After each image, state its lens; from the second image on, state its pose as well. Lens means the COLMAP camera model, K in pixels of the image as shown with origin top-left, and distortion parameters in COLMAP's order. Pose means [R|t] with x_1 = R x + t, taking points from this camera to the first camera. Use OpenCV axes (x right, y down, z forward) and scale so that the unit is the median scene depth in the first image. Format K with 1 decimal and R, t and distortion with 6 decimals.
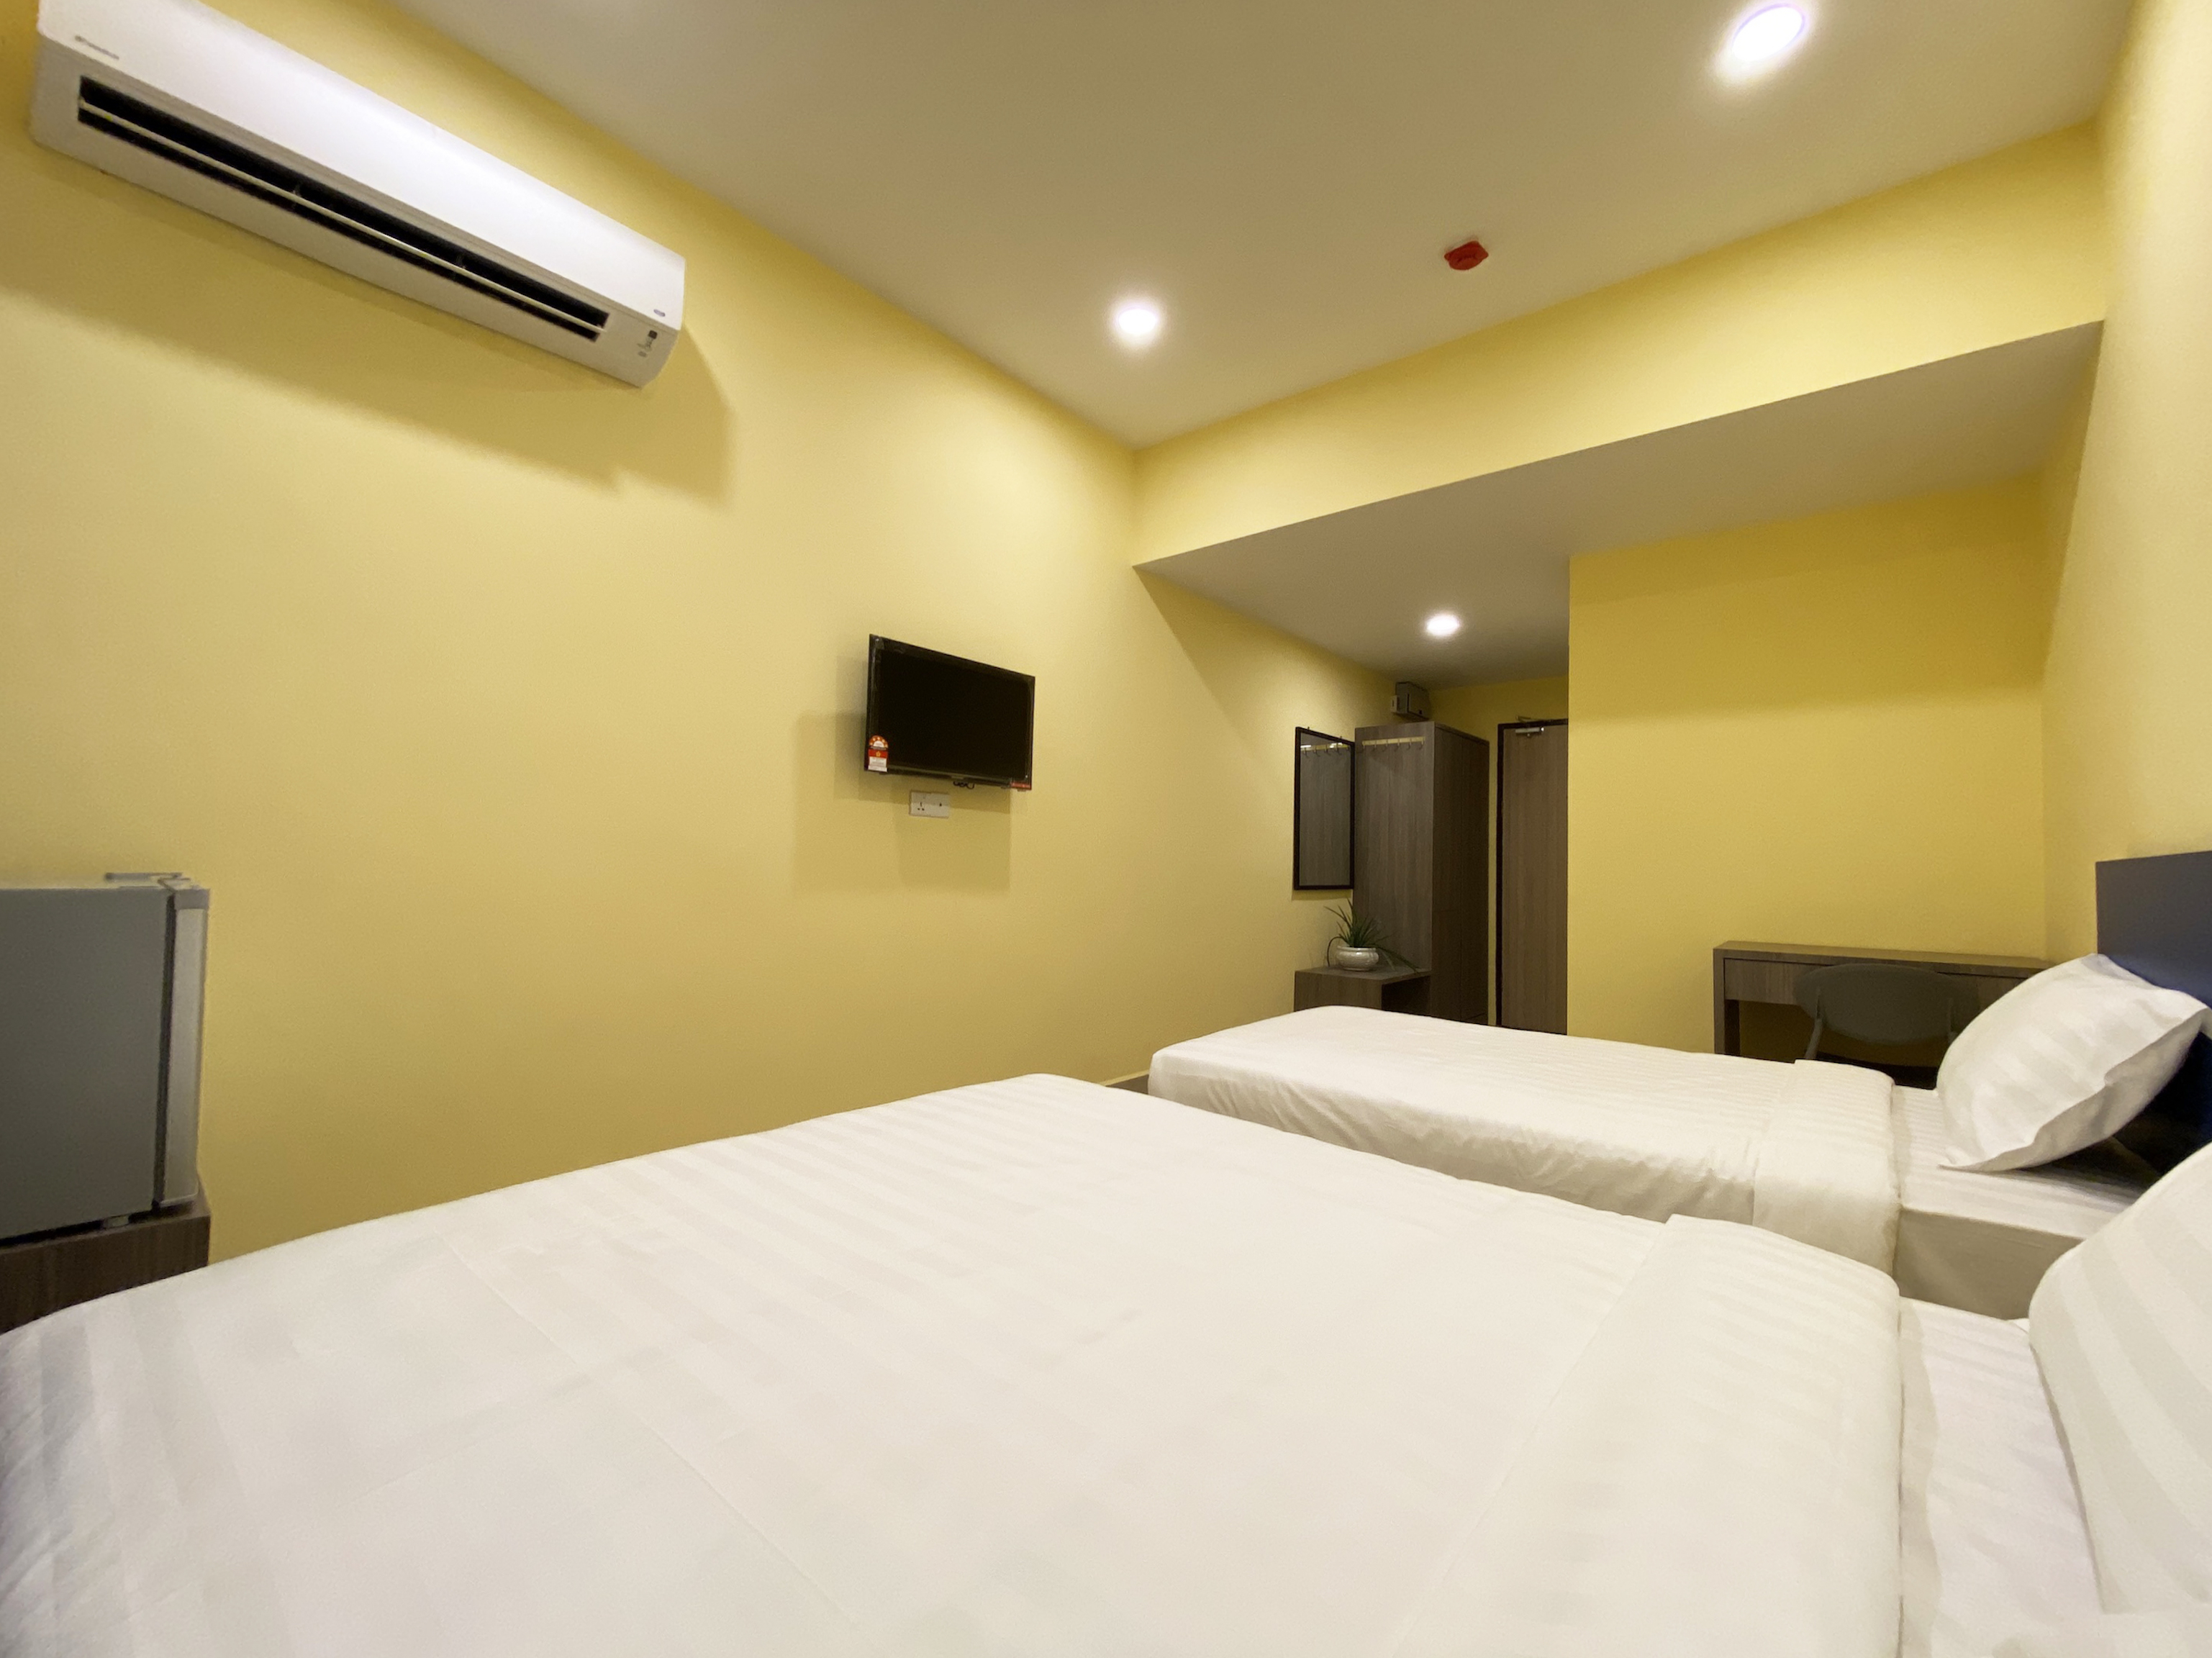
lens RADIAL K [[901.5, 0, 1111.1], [0, 901.5, 835.1], [0, 0, 1]] dist [-0.012541, -0.000578]
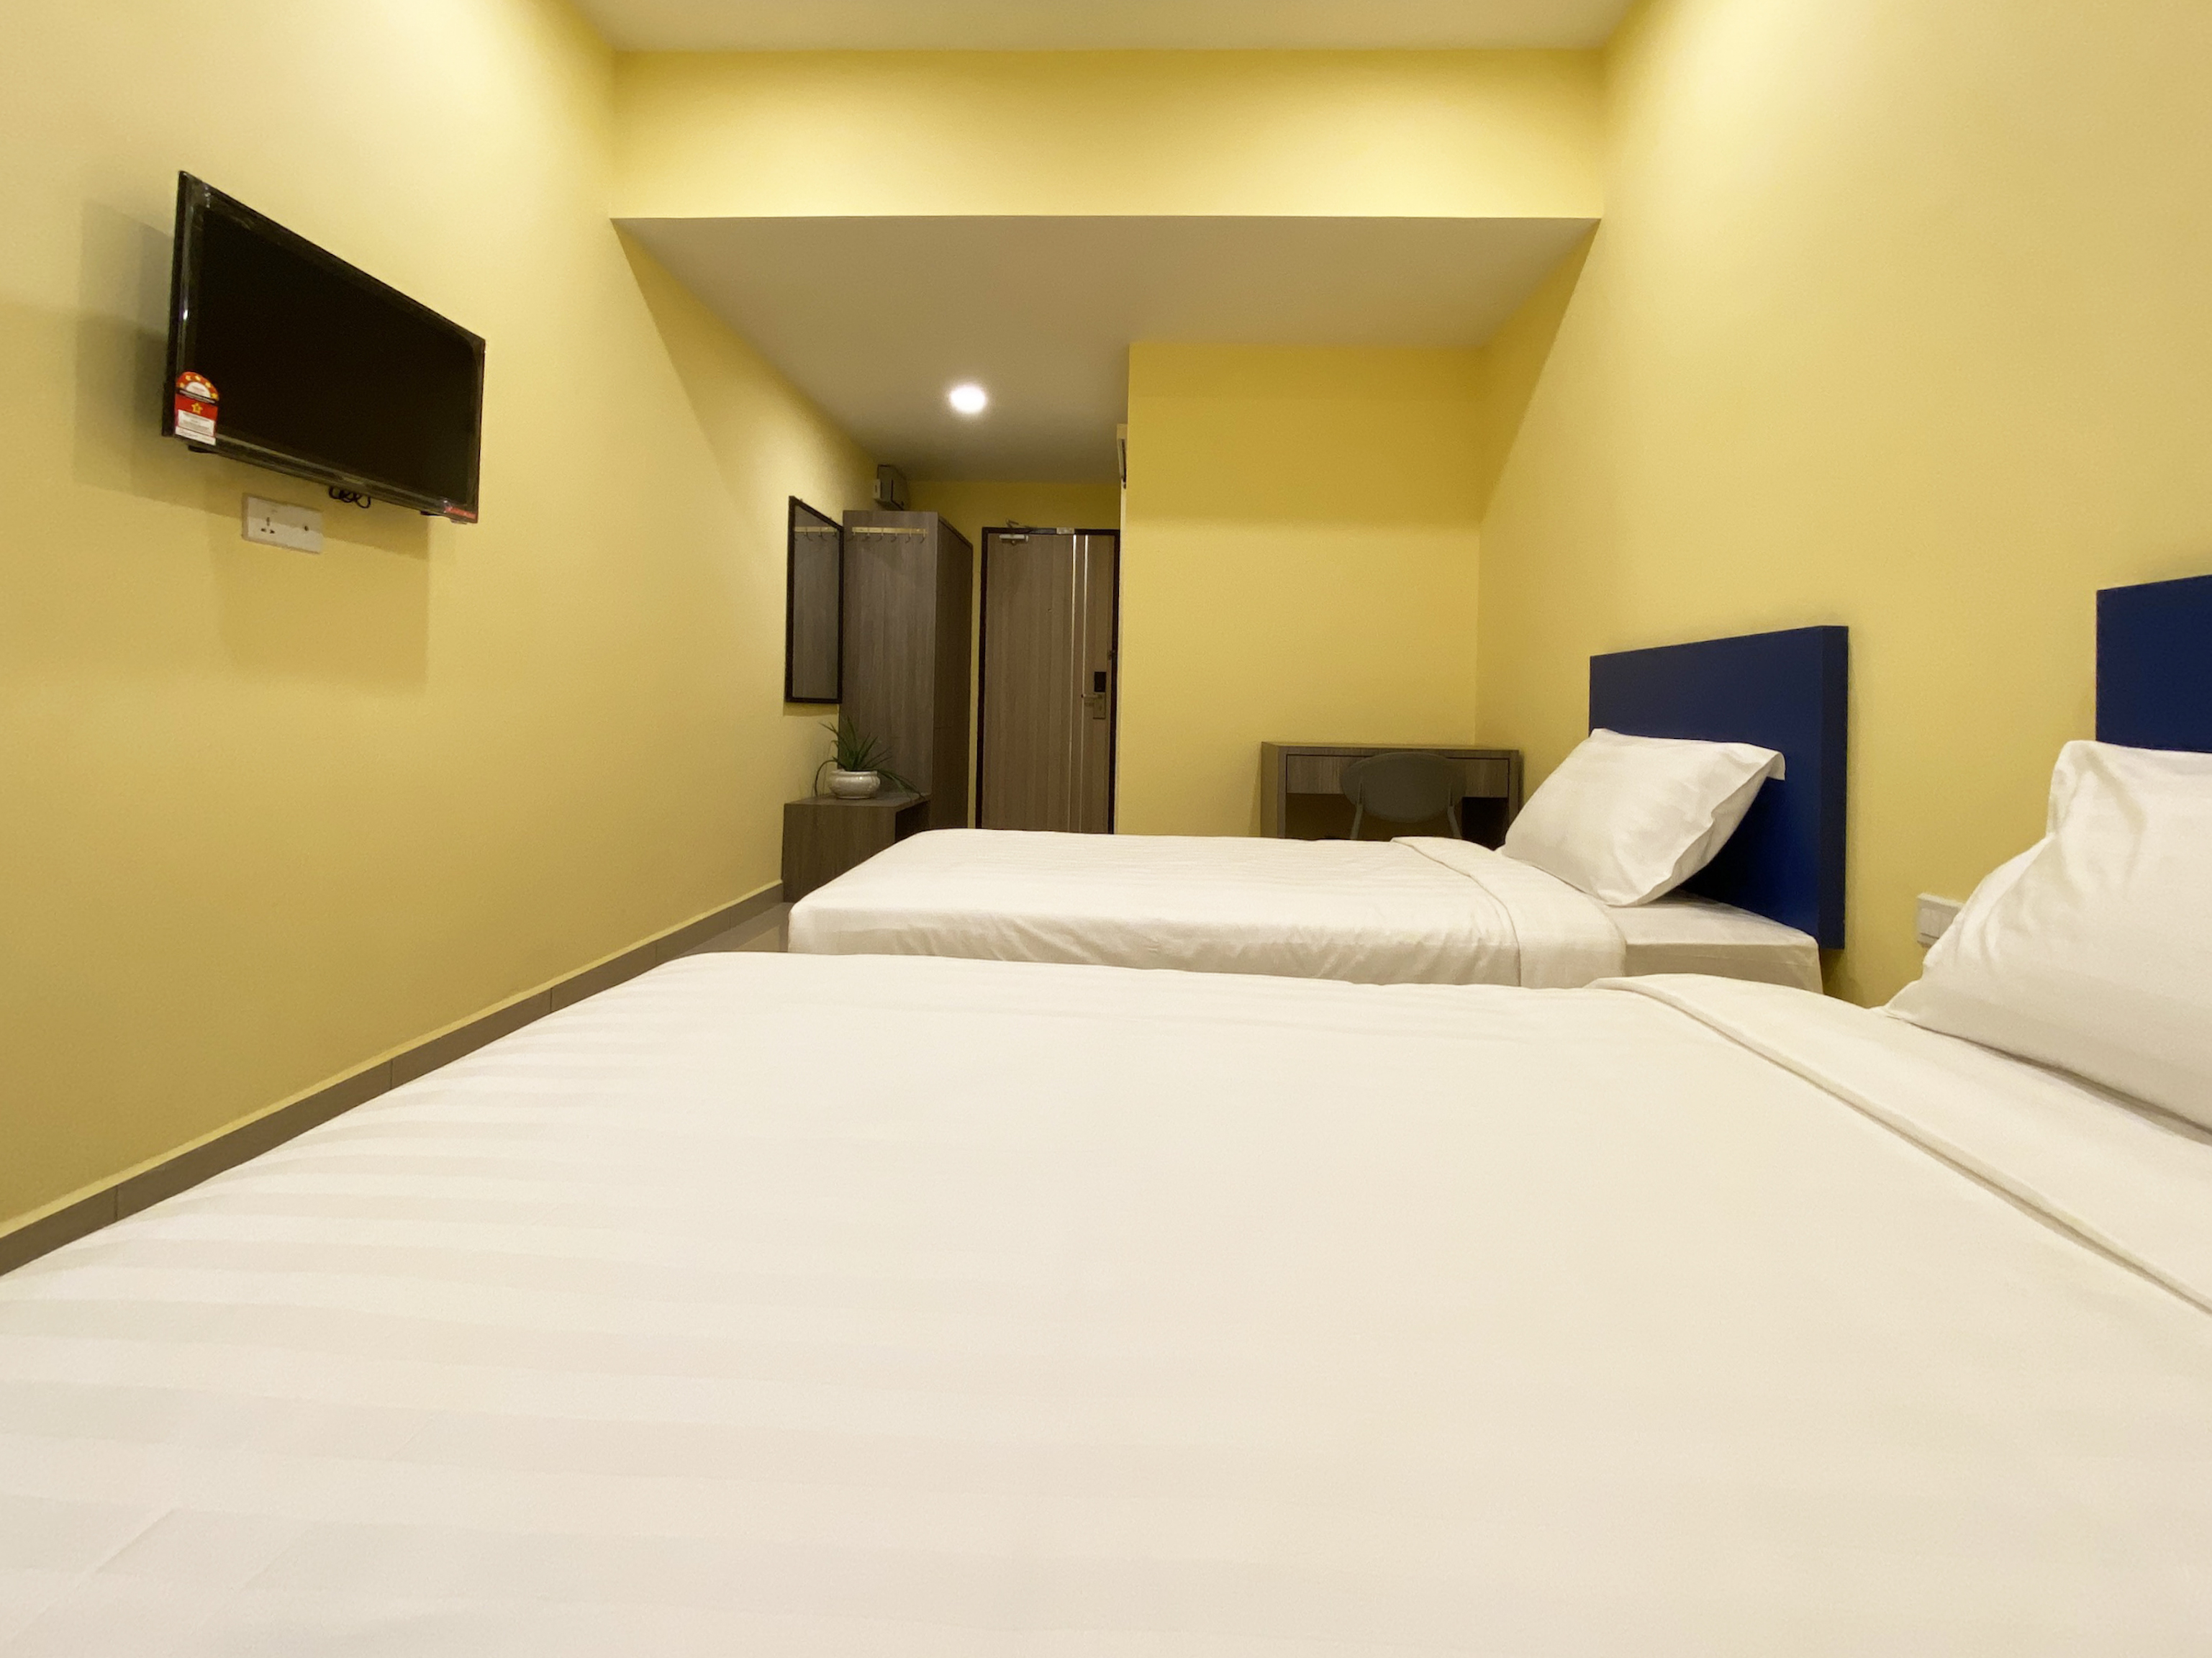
lens RADIAL K [[992.5, 0, 1112.9], [0, 992.5, 728.2], [0, 0, 1]] dist [0.001251, -0.019855]
pose [[0.794786, -0.013639, 0.606737, -0.179946], [-0.024638, 0.998198, 0.054712, 0.050767], [-0.606390, -0.058434, 0.793018, 0.217360]]
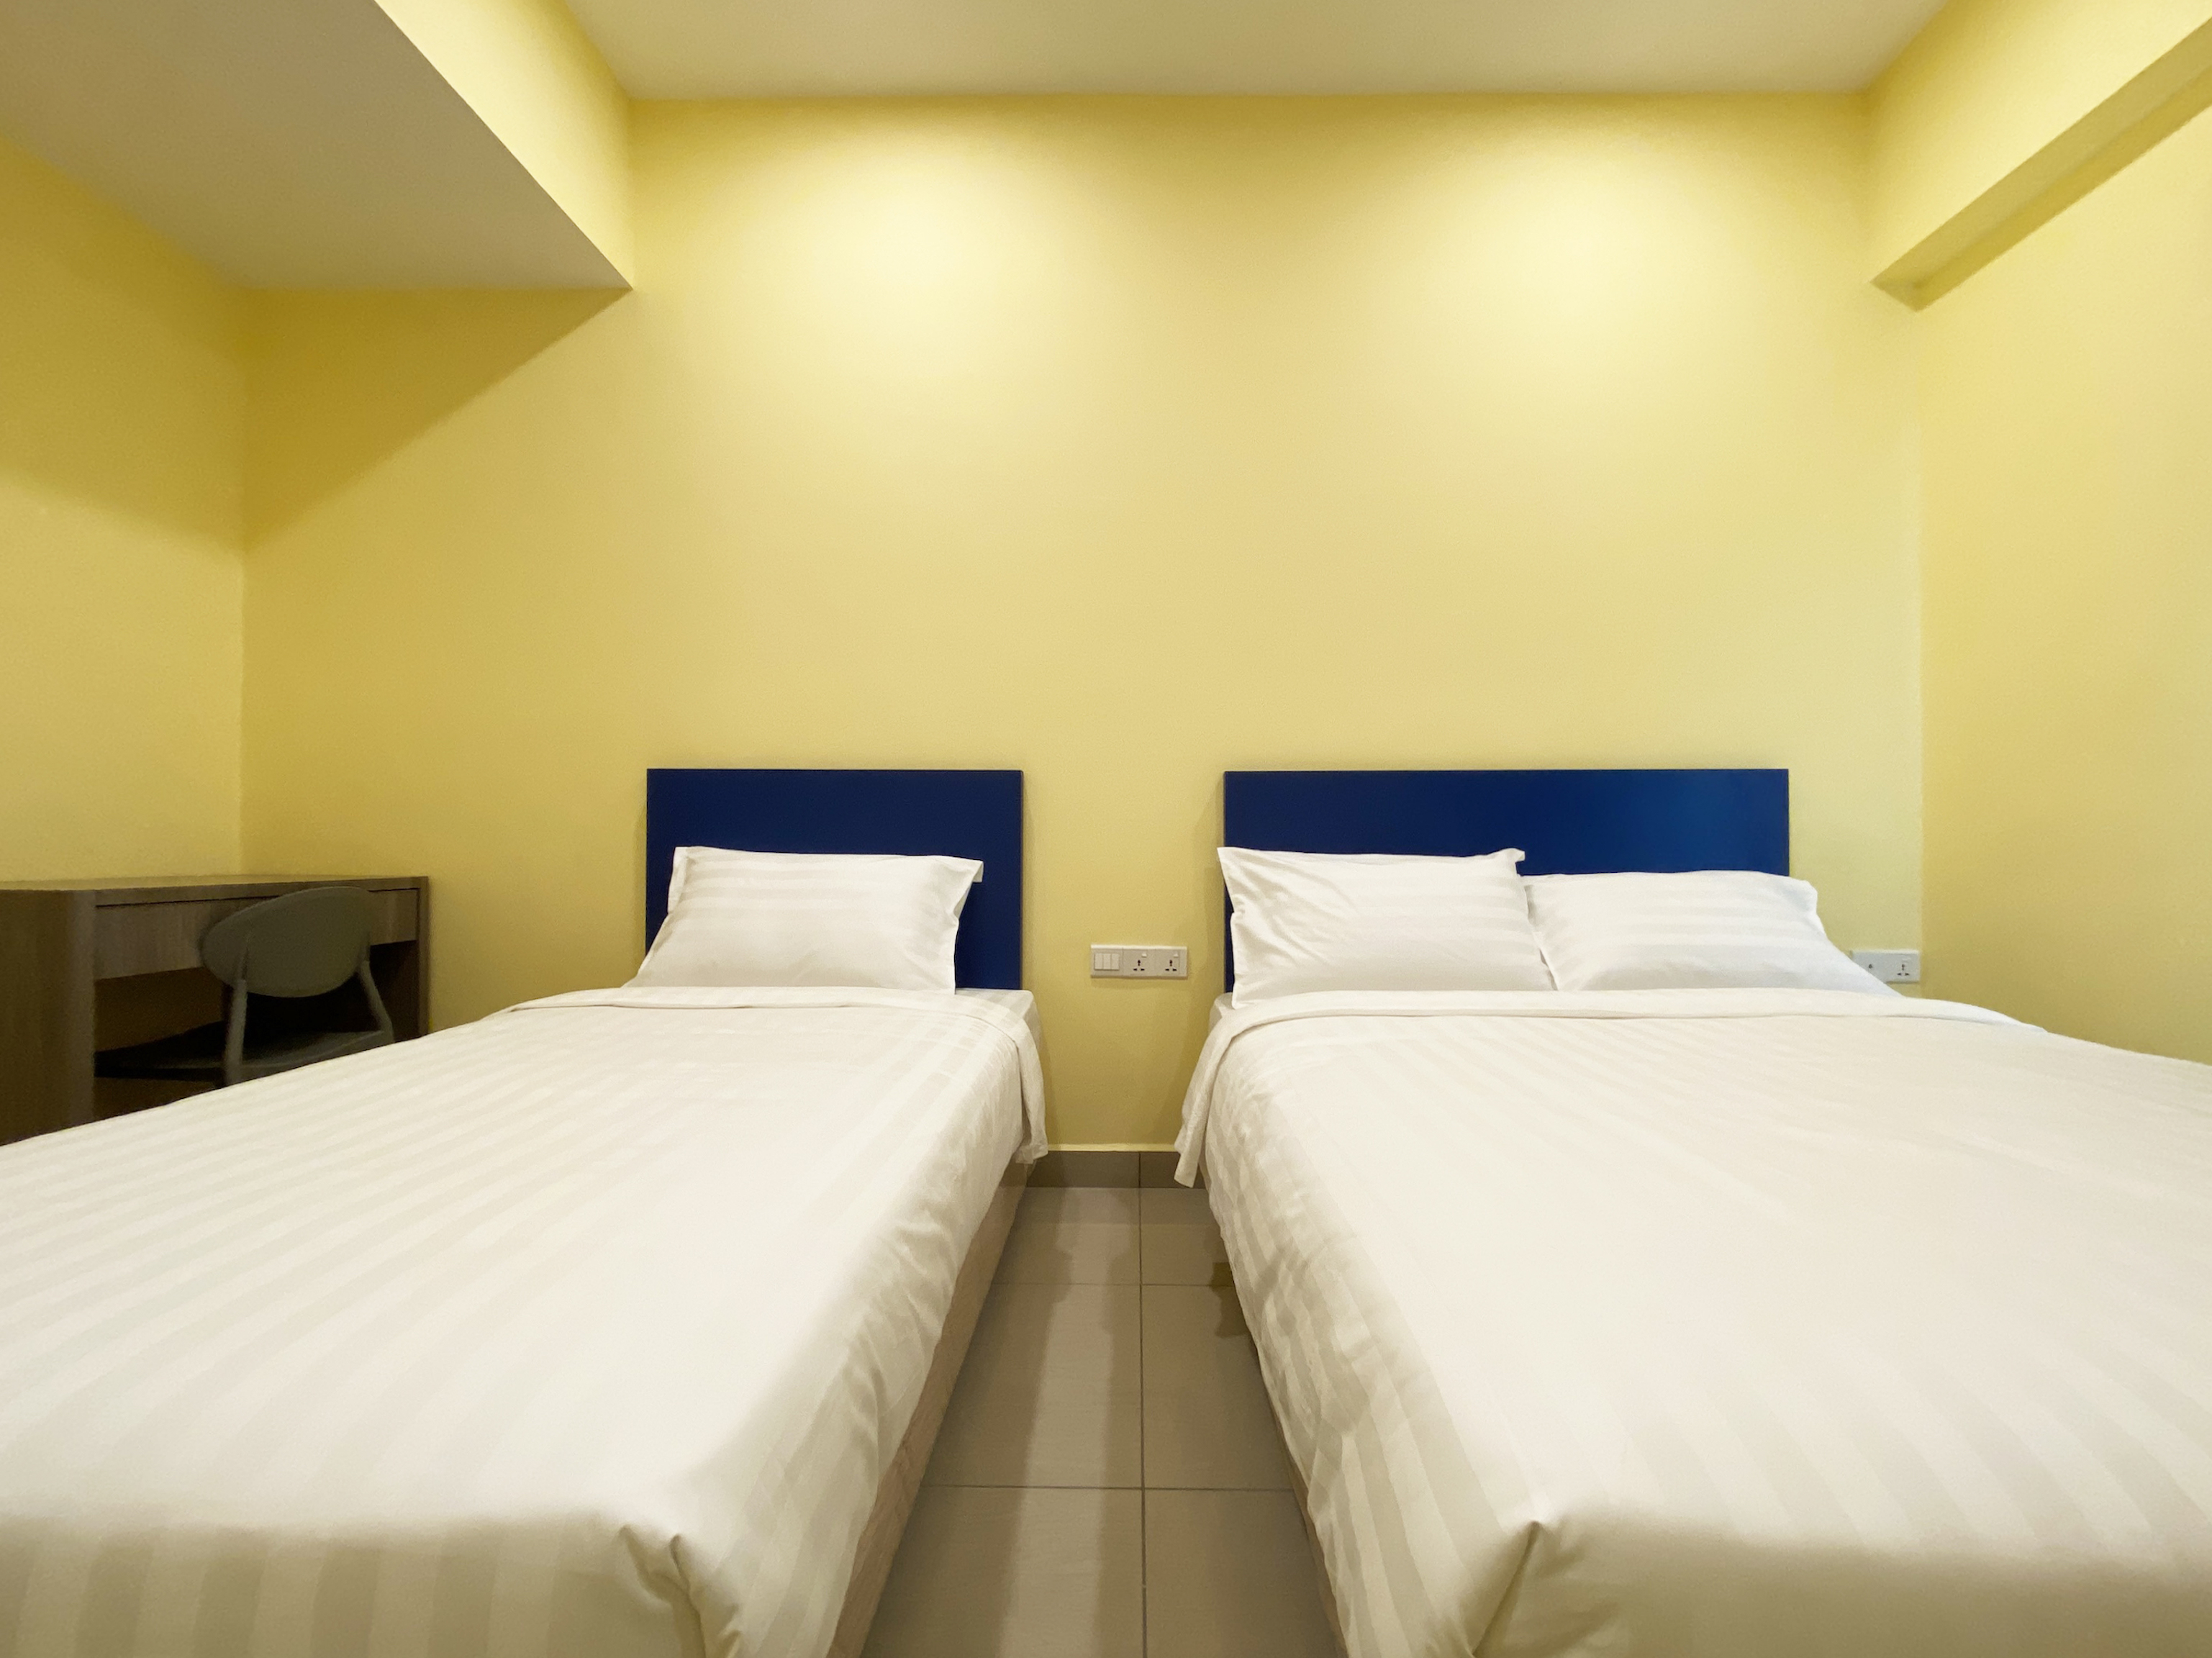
lens RADIAL K [[892.5, 0, 1118.8], [0, 892.5, 822.9], [0, 0, 1]] dist [0.000265, -0.000421]
pose [[-0.620084, -0.001476, 0.784534, -0.135453], [-0.045528, 0.998381, -0.034106, 0.078826], [-0.783213, -0.056867, -0.619147, 0.876289]]
